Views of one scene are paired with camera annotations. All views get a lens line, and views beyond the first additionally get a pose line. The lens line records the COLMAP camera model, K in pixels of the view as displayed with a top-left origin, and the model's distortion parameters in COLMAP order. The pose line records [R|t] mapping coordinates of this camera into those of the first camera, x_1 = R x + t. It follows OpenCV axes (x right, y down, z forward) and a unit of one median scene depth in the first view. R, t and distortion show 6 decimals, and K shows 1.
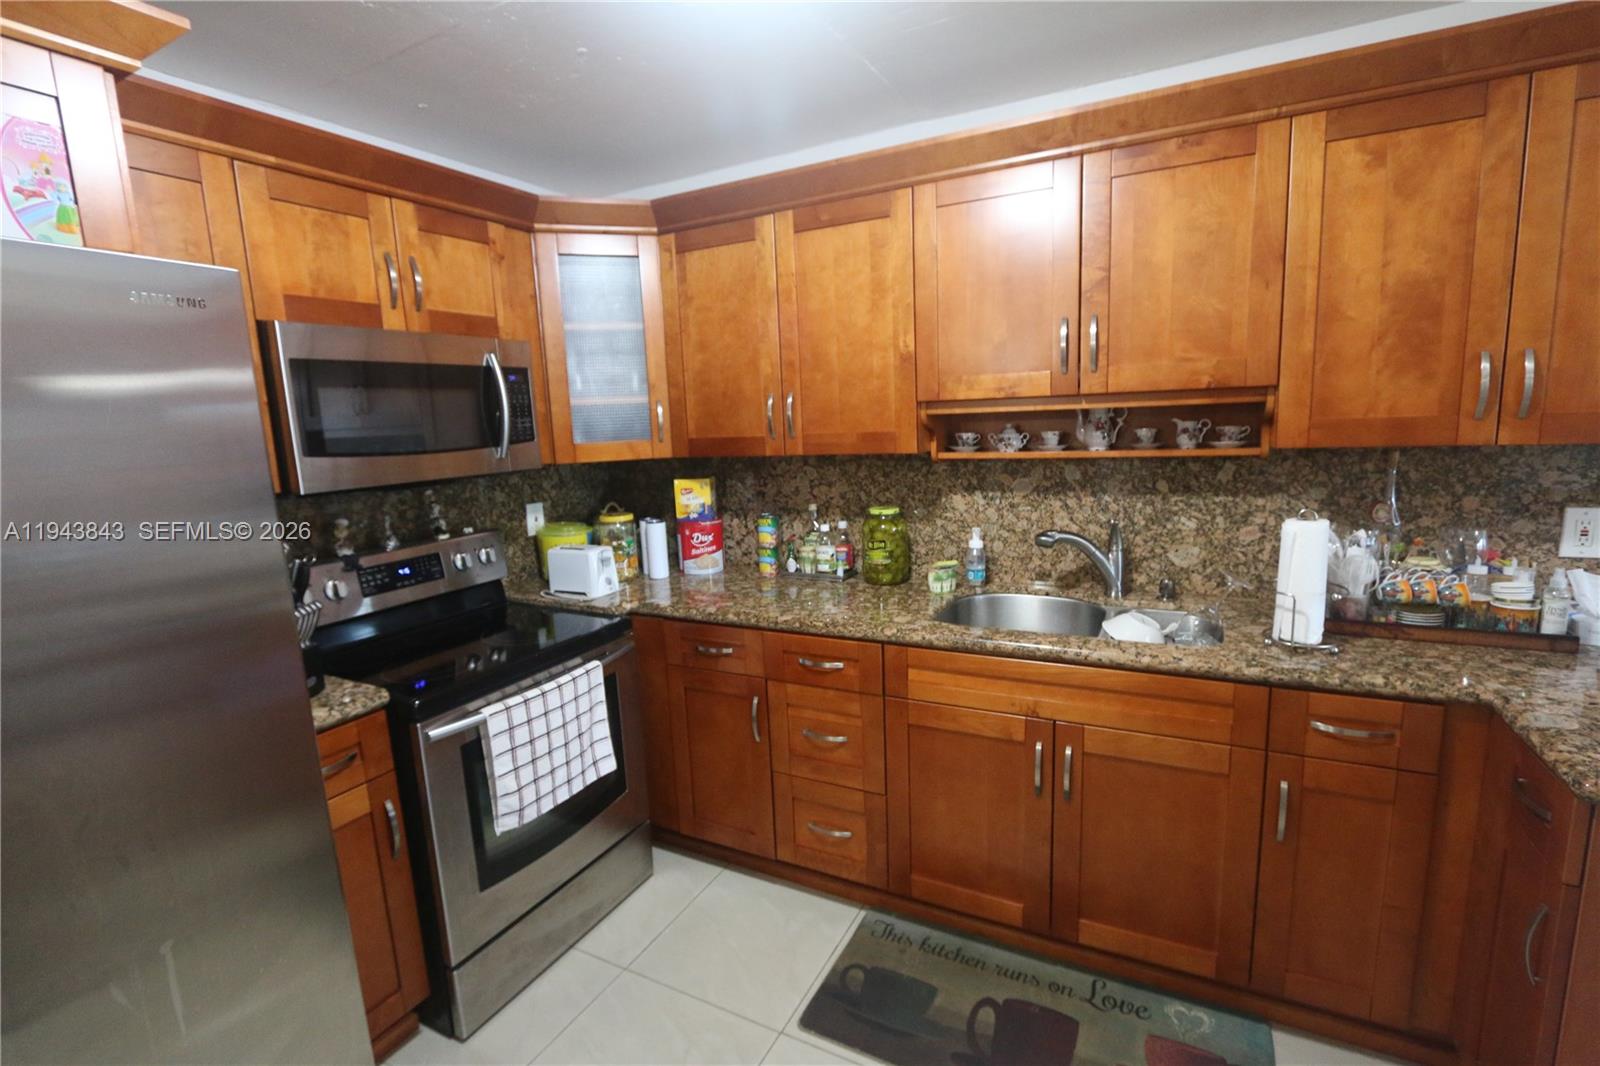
lens RADIAL K [[735.3, 0, 802.9], [0, 735.3, 538.0], [0, 0, 1]] dist [-0.022162, 0.002612]
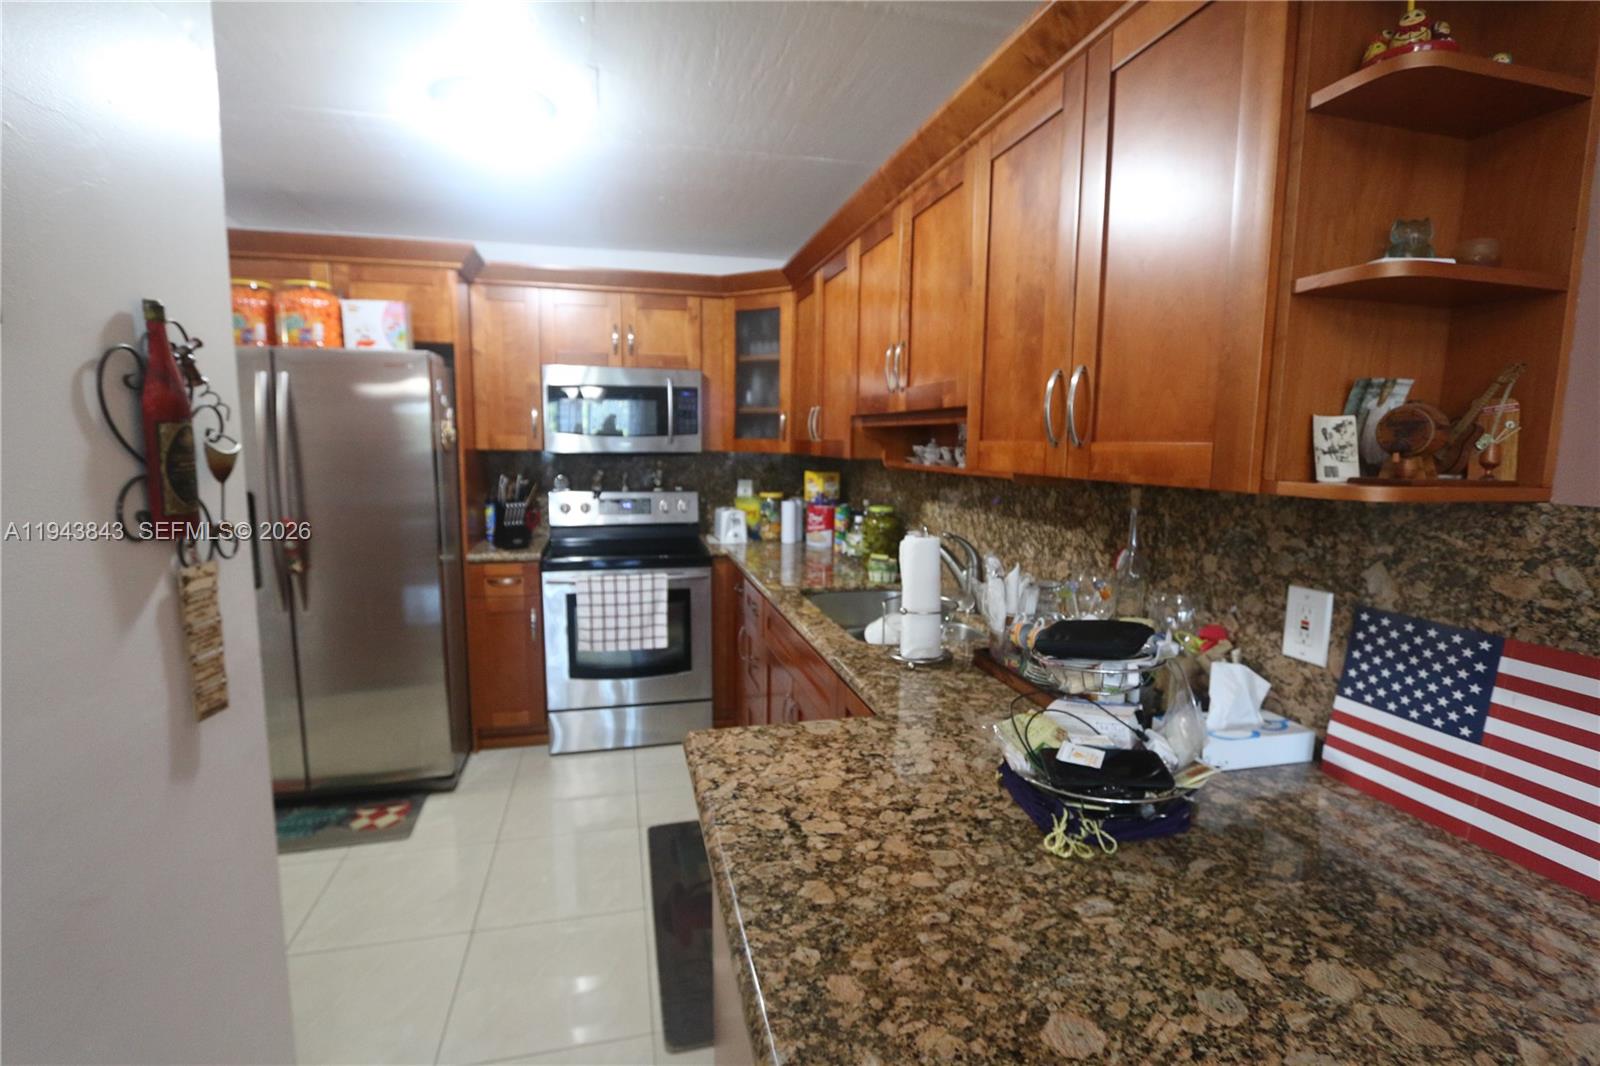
lens RADIAL K [[735.3, 0, 799.3], [0, 735.3, 537.4], [0, 0, 1]] dist [-0.022162, 0.002612]
pose [[0.665181, 0.149090, -0.731646, 1.065079], [-0.163209, 0.985200, 0.052375, -0.039976], [0.728627, 0.084572, 0.679669, 0.138507]]
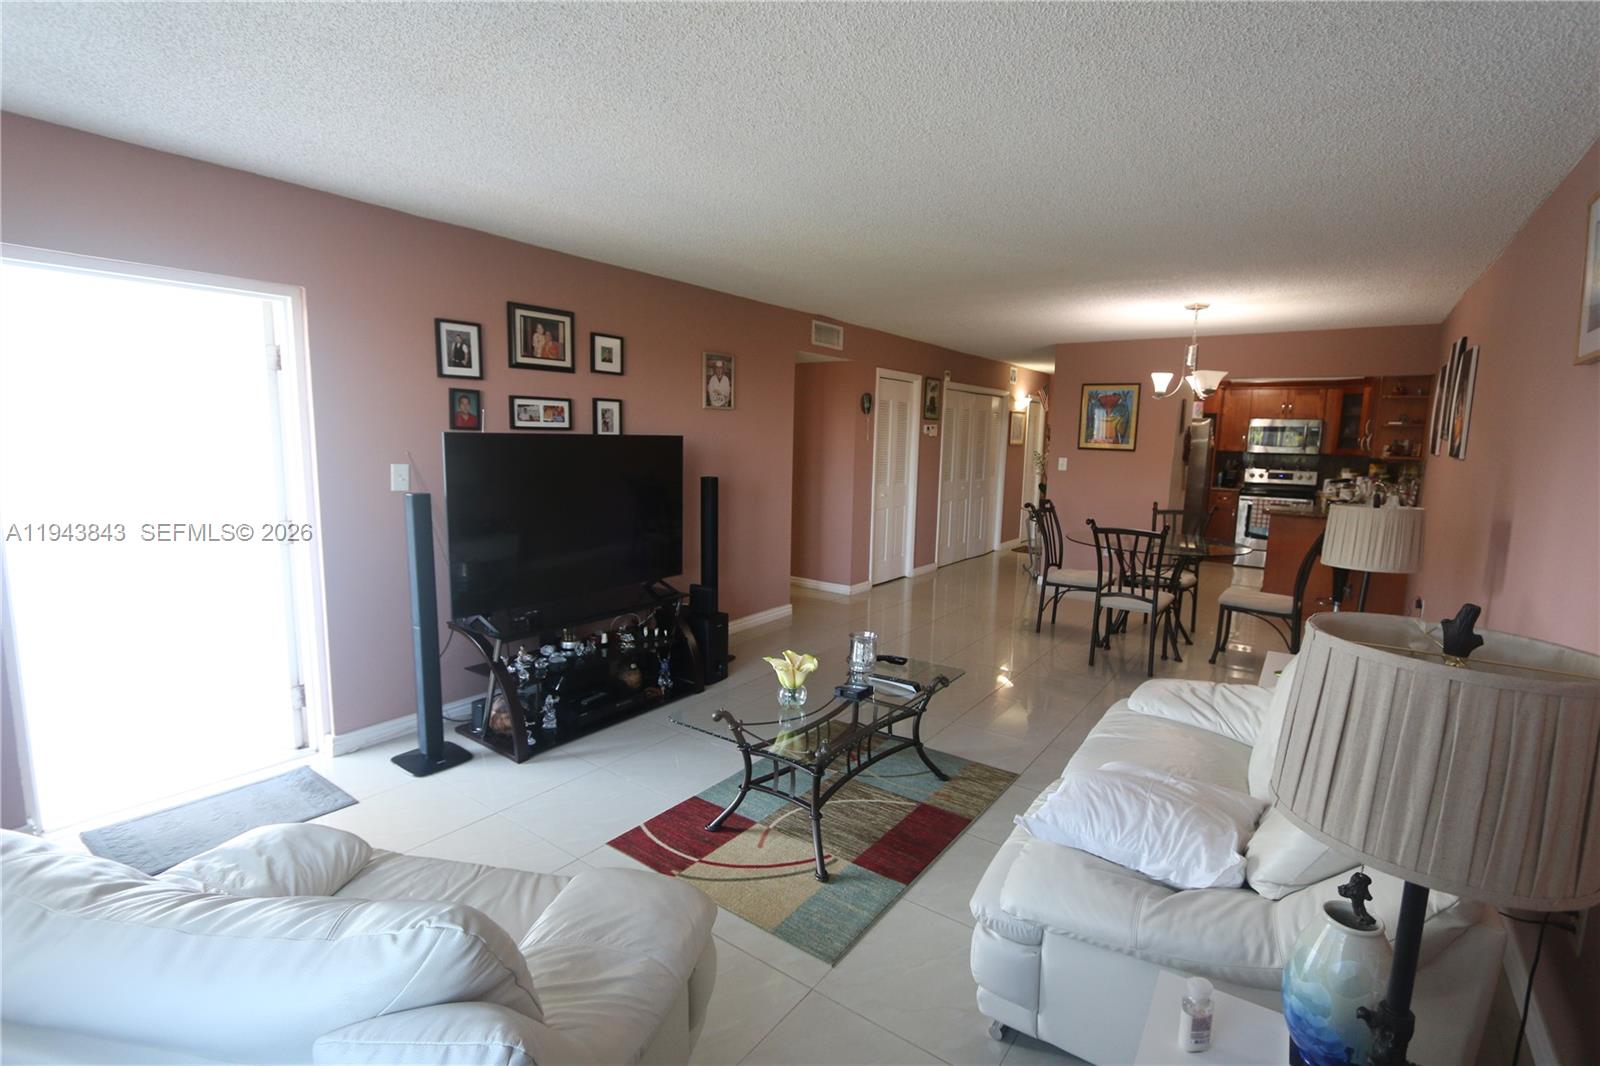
lens RADIAL K [[735.3, 0, 805.4], [0, 735.3, 536.2], [0, 0, 1]] dist [-0.022162, 0.002612]
pose [[-0.136685, 0.177396, -0.974601, 4.089643], [-0.180952, 0.962811, 0.200628, 0.036528], [0.973948, 0.203779, -0.099501, -1.180593]]
